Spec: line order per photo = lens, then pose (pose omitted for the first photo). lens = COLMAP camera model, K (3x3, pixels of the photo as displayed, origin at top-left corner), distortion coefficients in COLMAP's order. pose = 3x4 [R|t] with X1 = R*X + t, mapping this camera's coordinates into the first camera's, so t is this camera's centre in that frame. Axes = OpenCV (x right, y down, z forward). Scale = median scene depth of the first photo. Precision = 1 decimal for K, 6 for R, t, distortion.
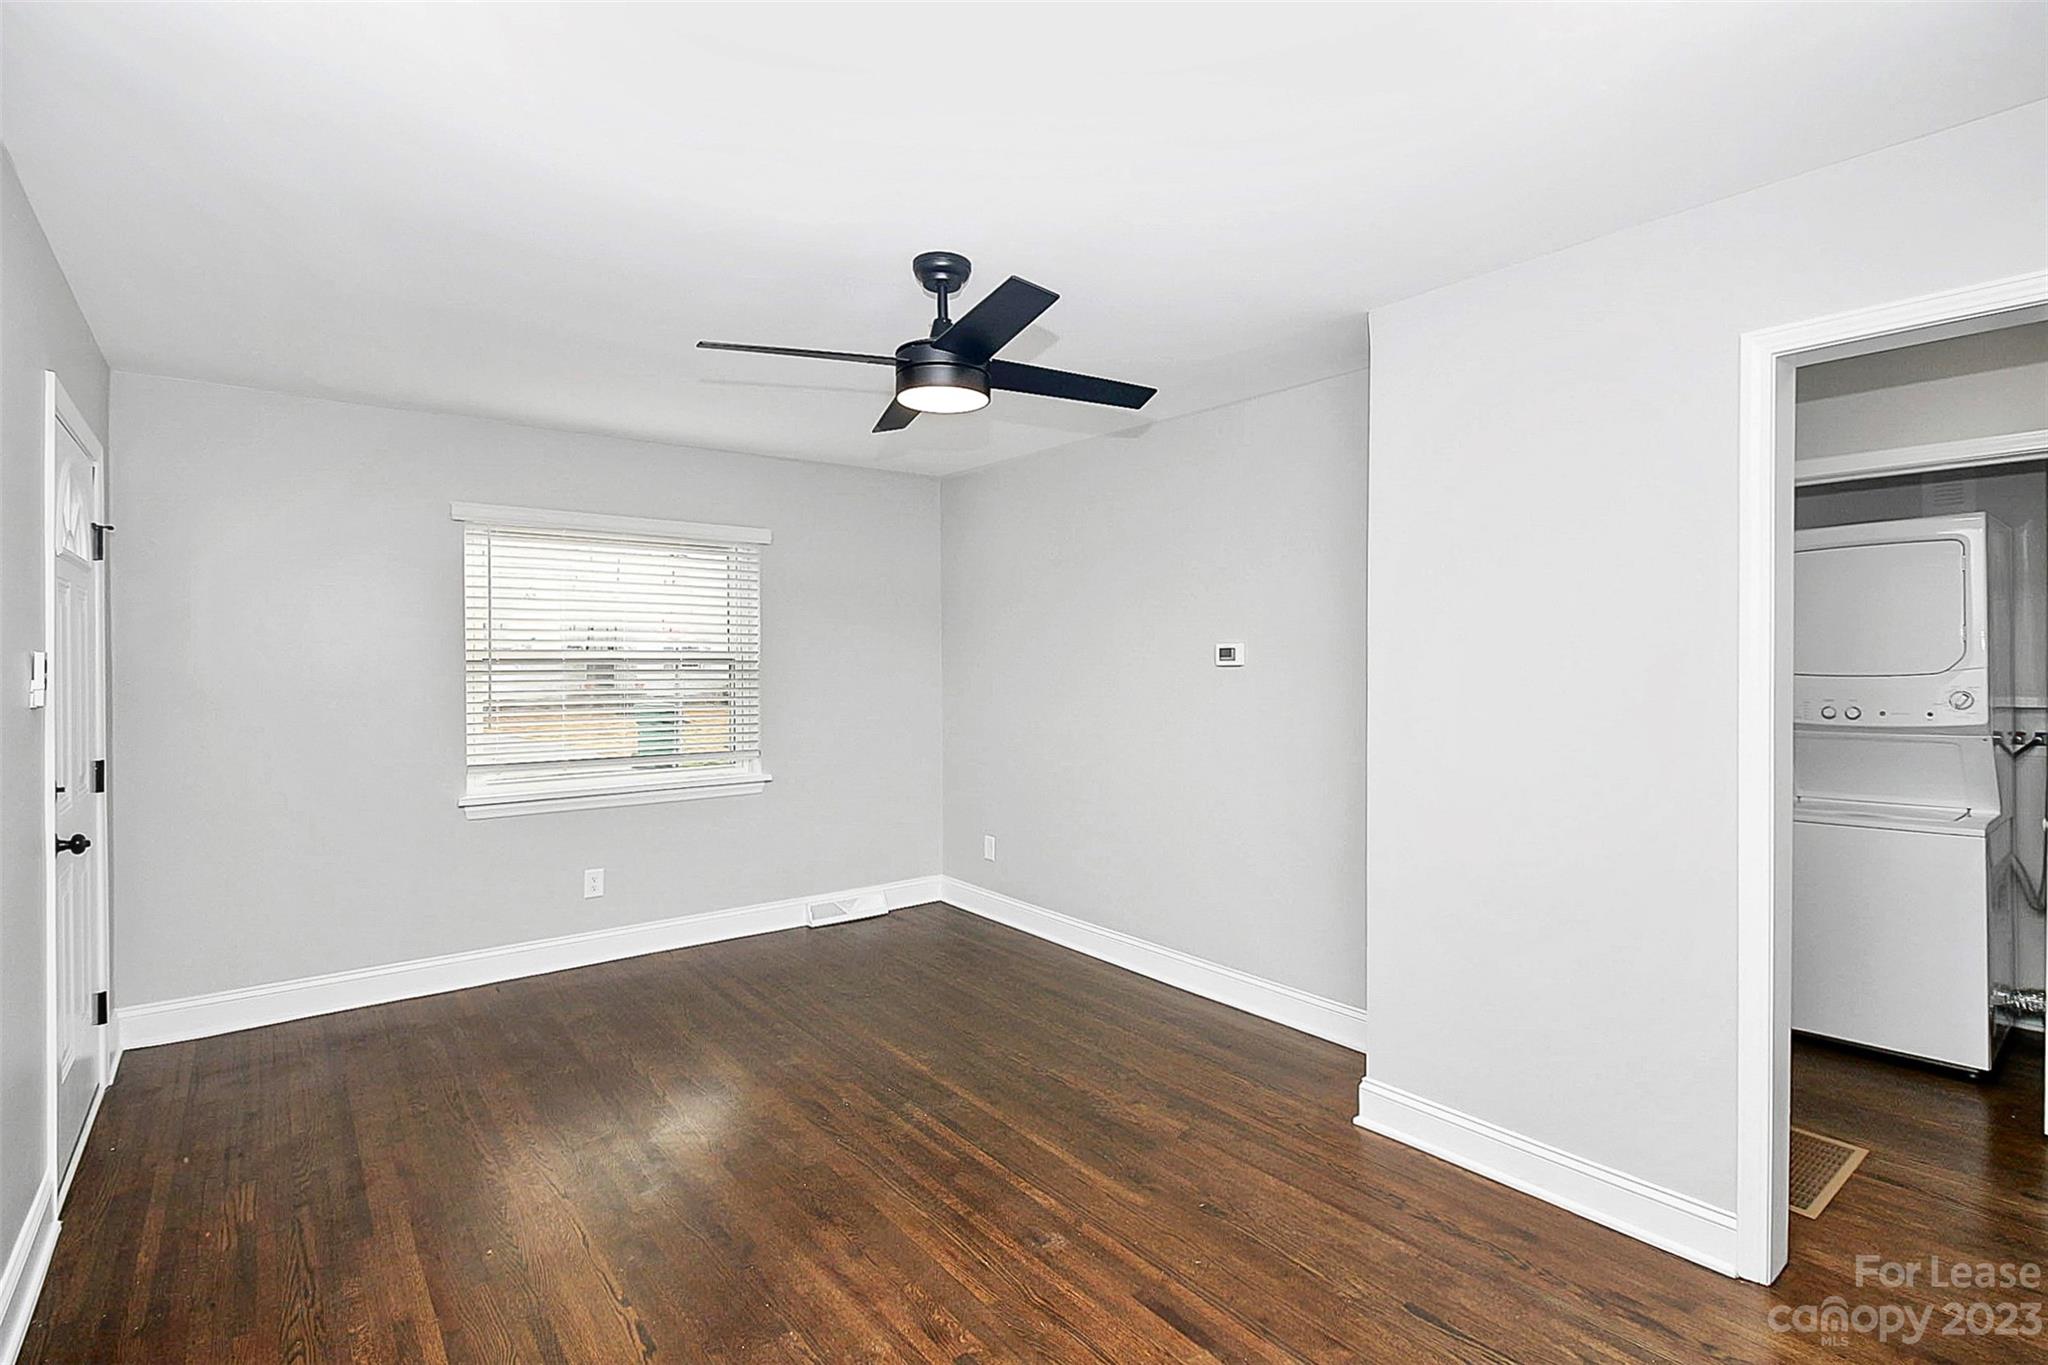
lens RADIAL K [[972.5, 0, 1025.7], [0, 972.5, 671.3], [0, 0, 1]] dist [0.008571, -0.016801]
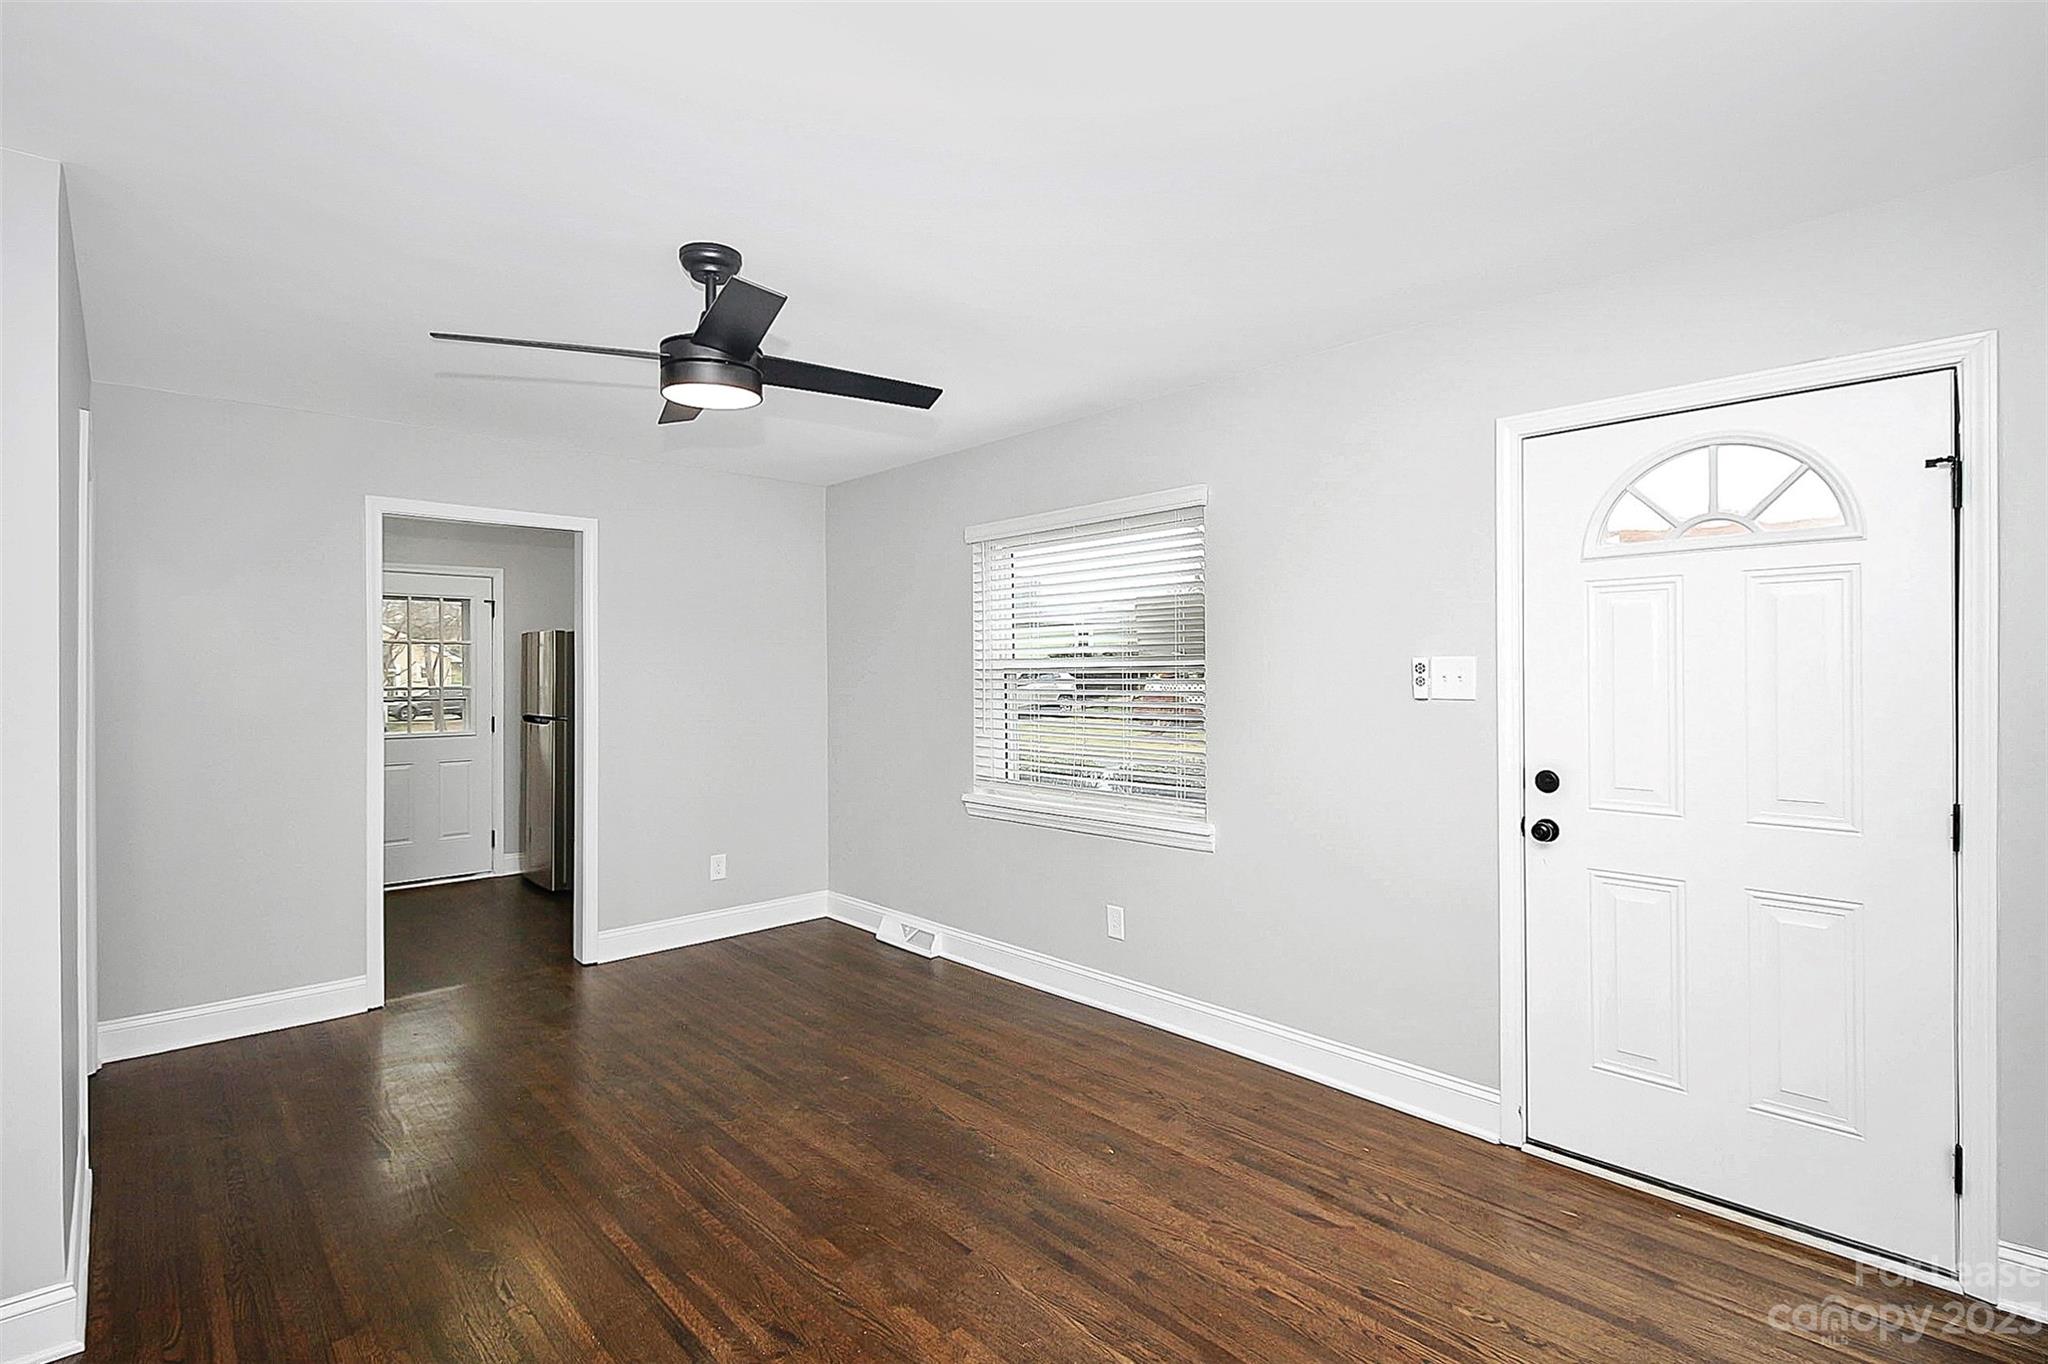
lens RADIAL K [[972.5, 0, 1025.7], [0, 972.5, 670.8], [0, 0, 1]] dist [0.008571, -0.016801]
pose [[-0.996243, 0.013233, -0.085587, -0.257810], [0.012536, 0.999884, 0.008669, -0.013179], [0.085692, 0.007563, -0.996293, 1.632772]]
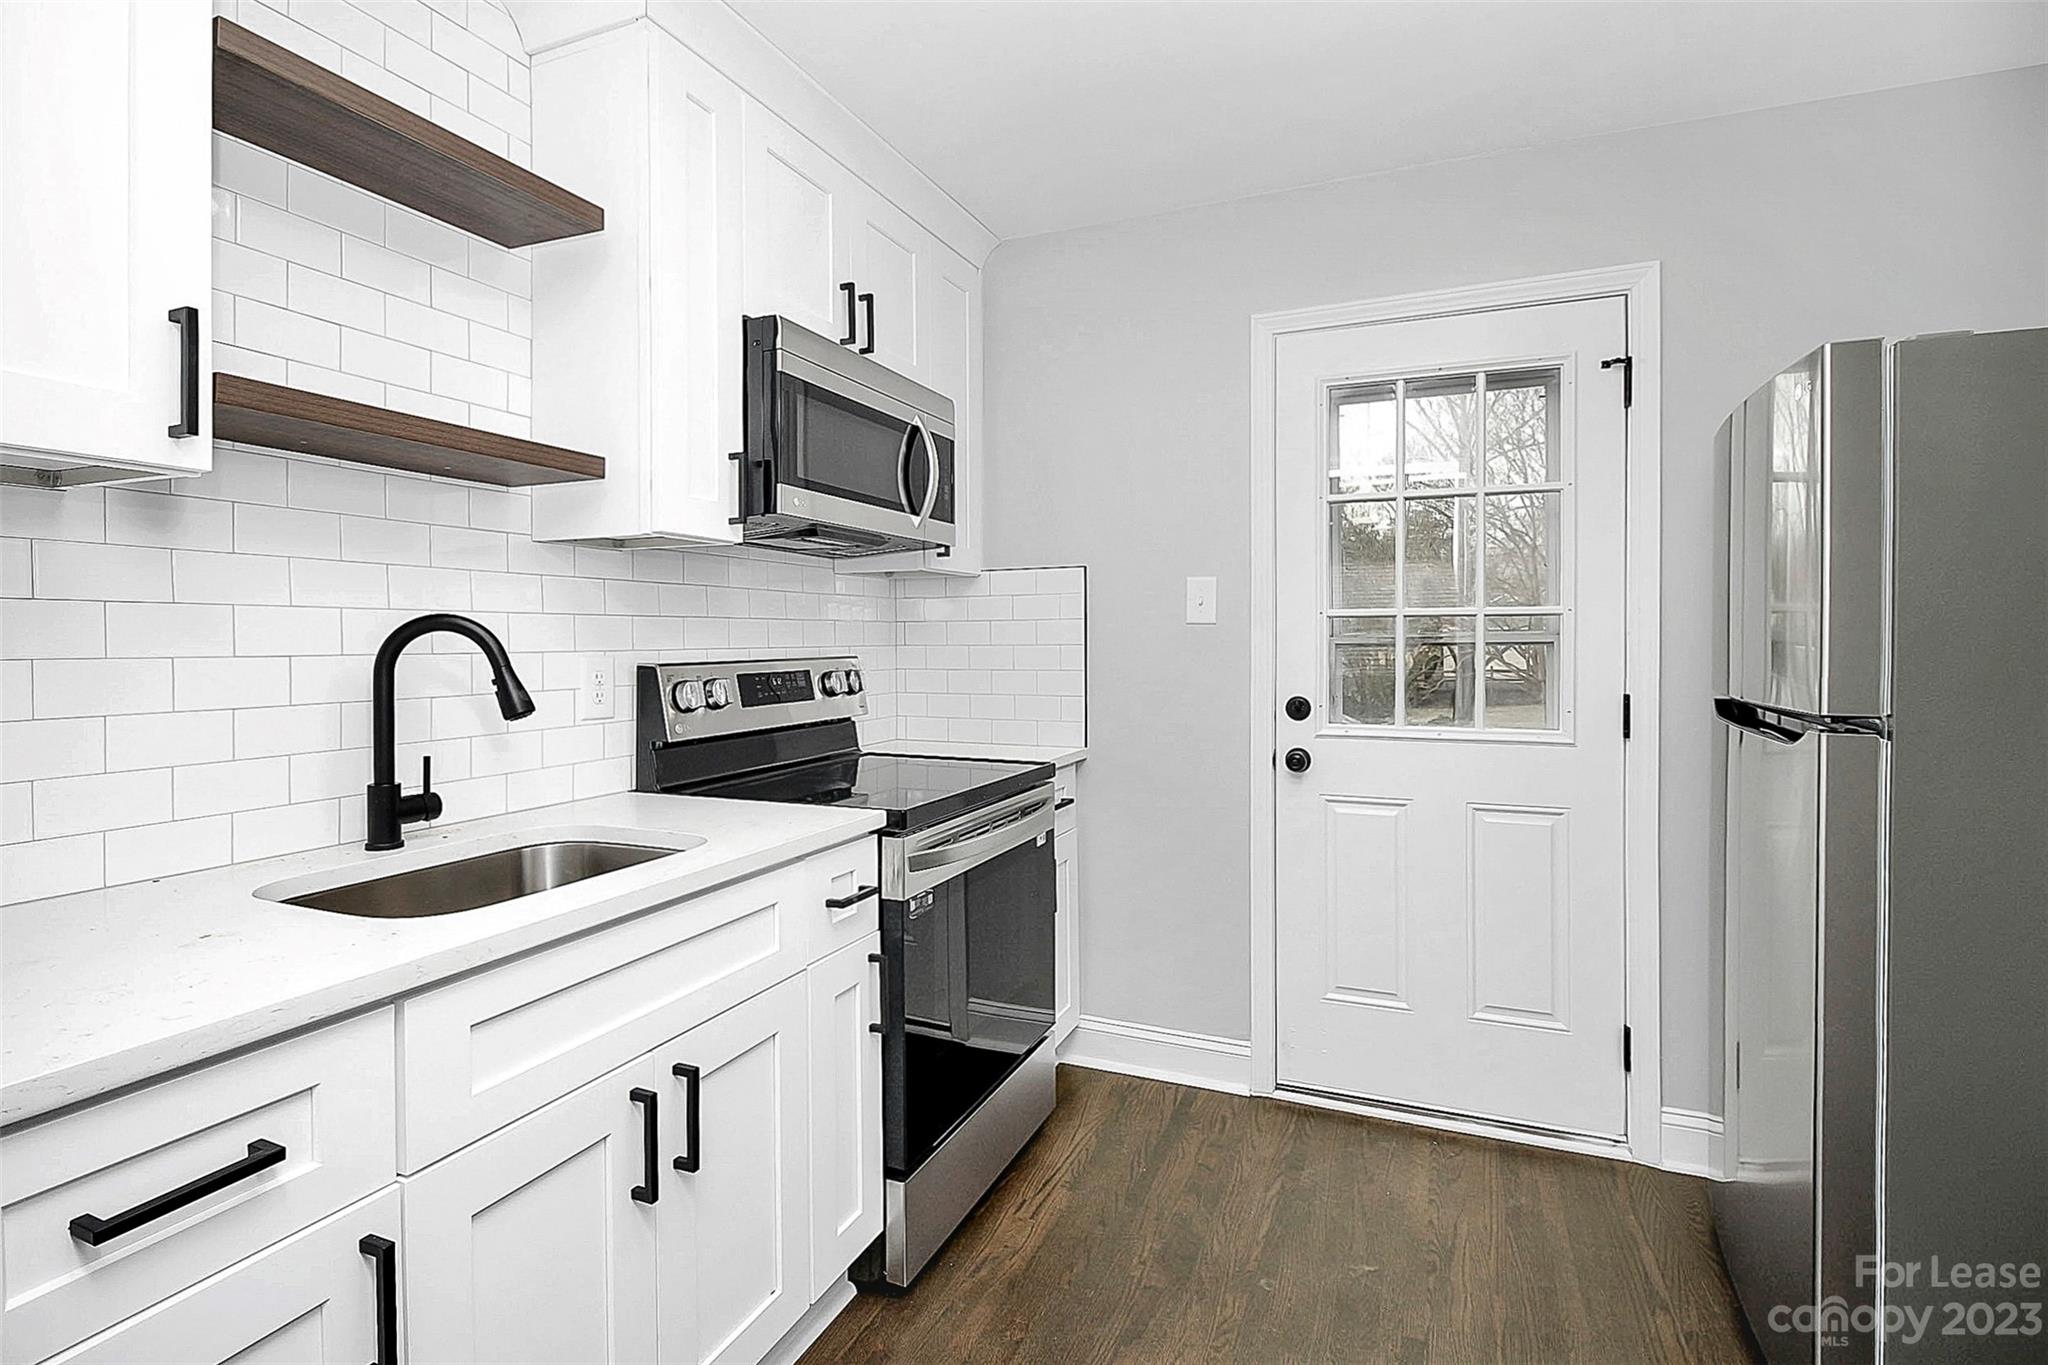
lens RADIAL K [[955.2, 0, 1013.0], [0, 955.2, 636.5], [0, 0, 1]] dist [-0.001063, -0.000967]
pose [[-0.463634, 0.006268, 0.886005, 0.309533], [0.009291, 0.999954, -0.002212, 0.045322], [-0.885978, 0.007206, -0.463671, 0.126157]]
